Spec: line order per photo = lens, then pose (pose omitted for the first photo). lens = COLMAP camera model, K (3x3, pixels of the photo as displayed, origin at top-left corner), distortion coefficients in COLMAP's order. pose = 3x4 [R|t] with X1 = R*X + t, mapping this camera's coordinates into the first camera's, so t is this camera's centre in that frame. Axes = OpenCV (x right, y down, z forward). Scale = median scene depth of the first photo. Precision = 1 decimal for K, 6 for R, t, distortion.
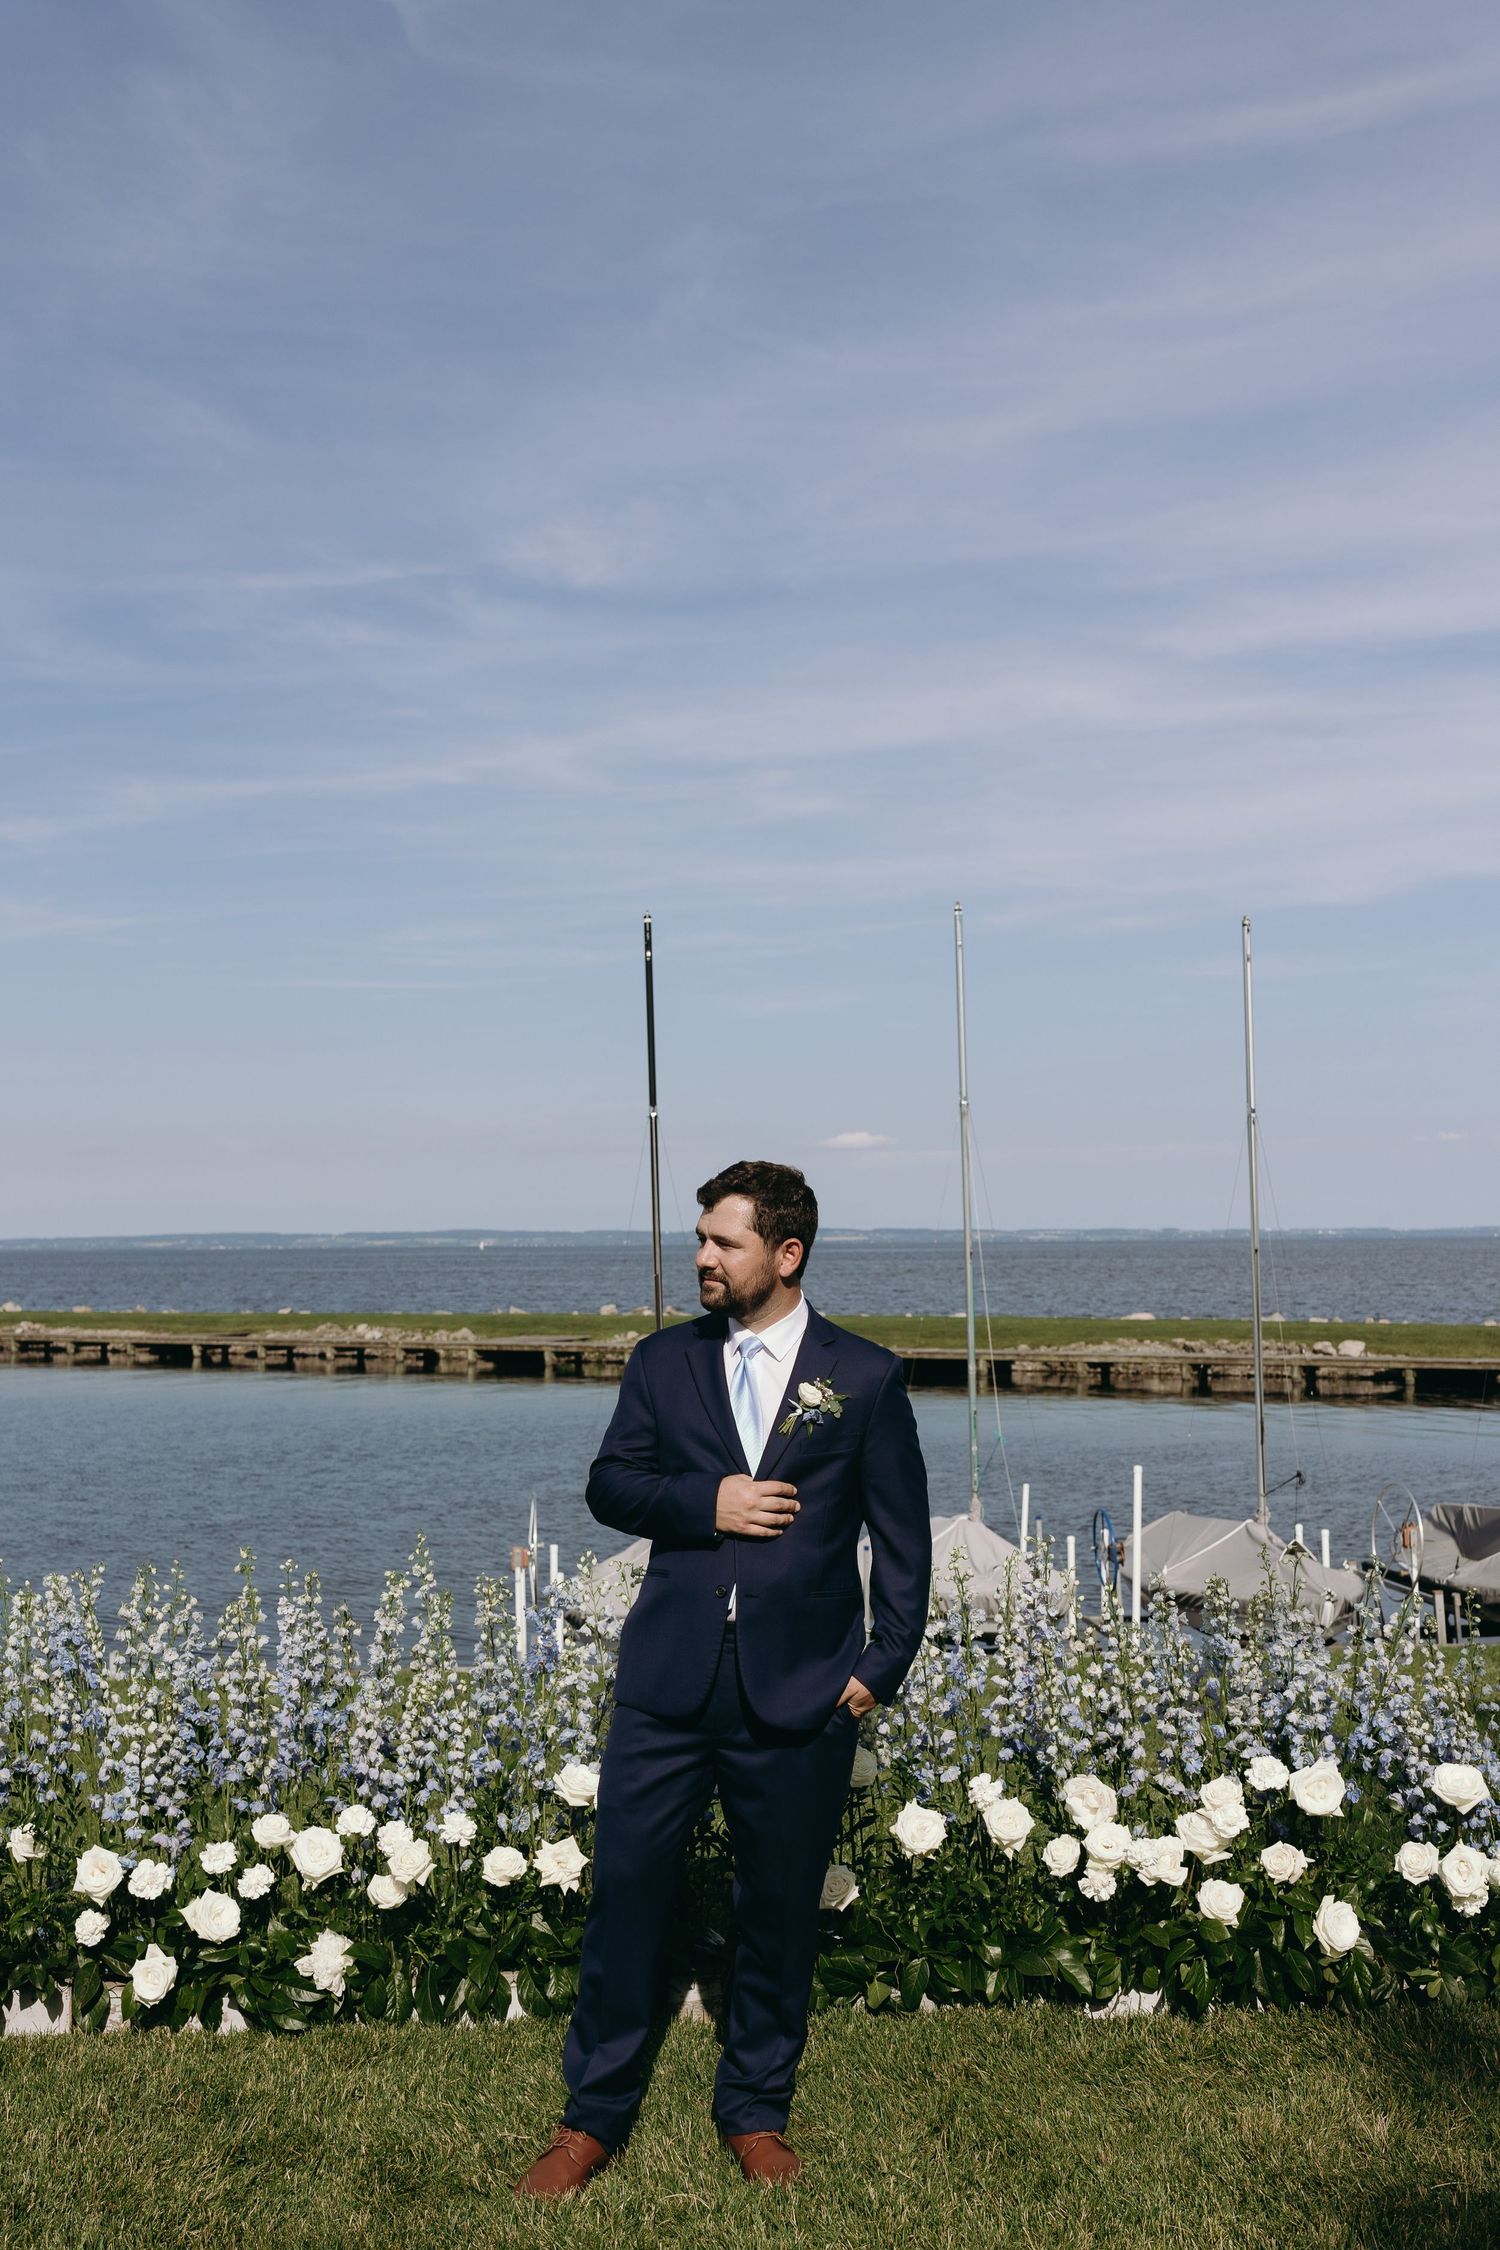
lens RADIAL K [[2323.2, 0, 753.6], [0, 2323.2, 1268.2], [0, 0, 1]] dist [-0.009514, -0.008566]
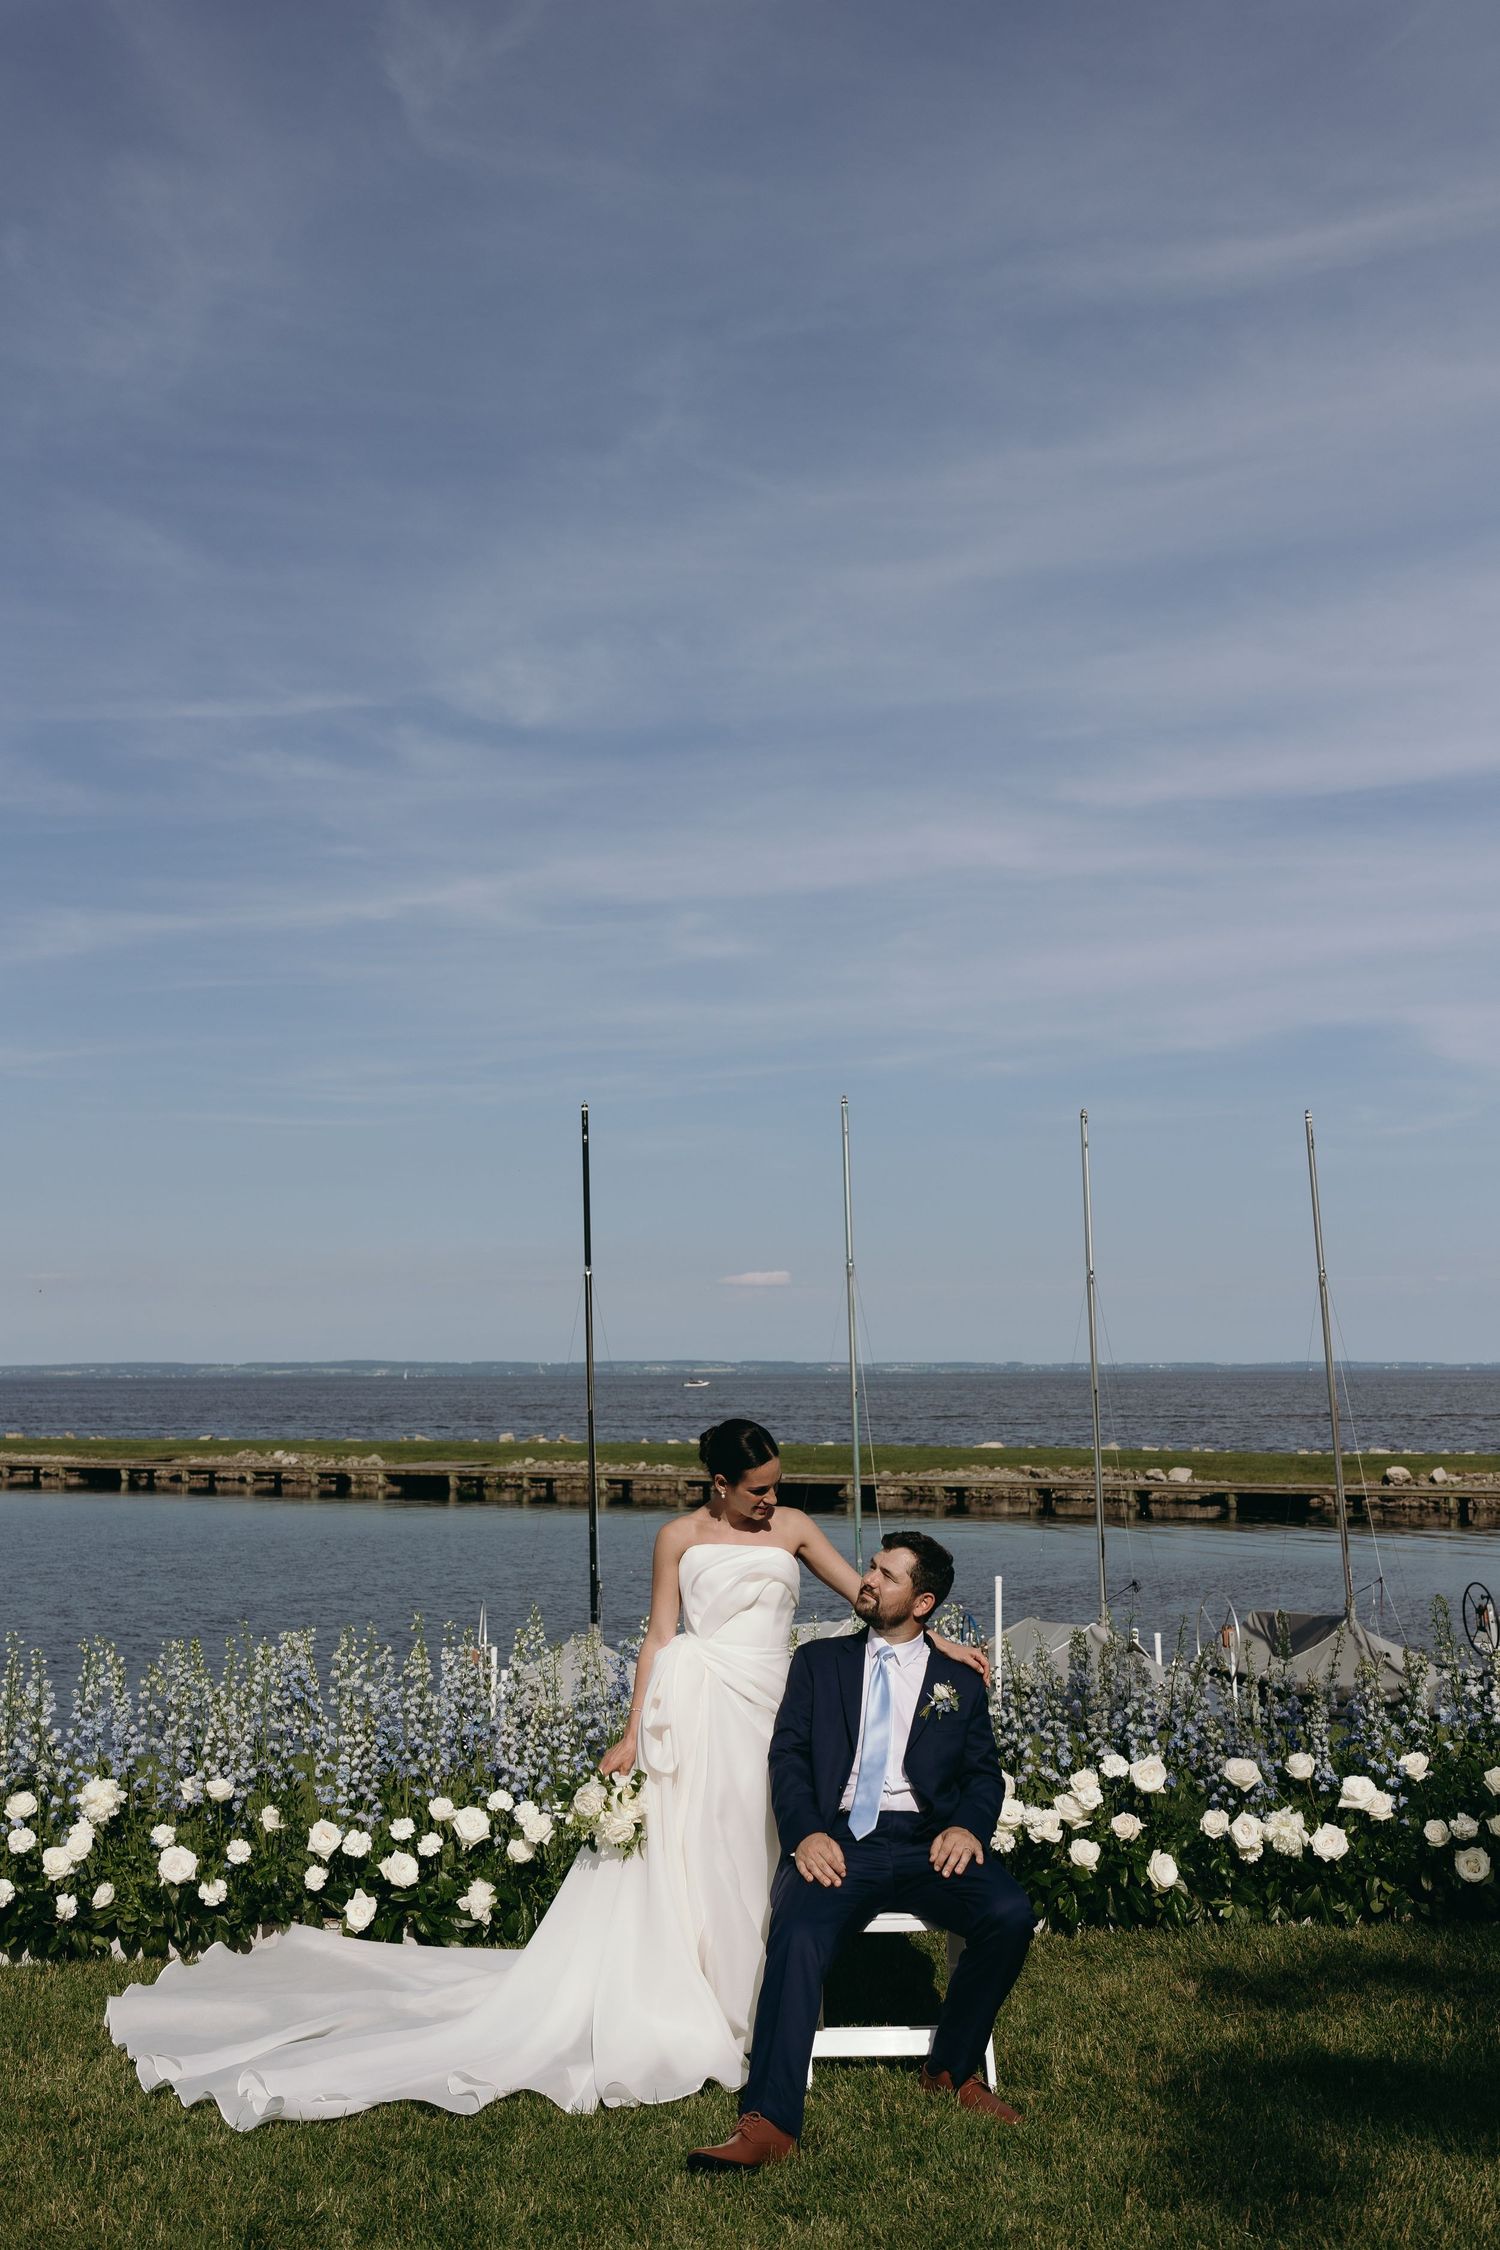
lens RADIAL K [[2279.1, 0, 750.0], [0, 2279.1, 1125.0], [0, 0, 1]] dist [-0.004698, 0.003759]
pose [[0.997855, 0.011817, 0.064380, -0.108272], [-0.004207, 0.993113, -0.117084, -0.017195], [-0.065321, 0.116562, 0.991033, -0.469202]]
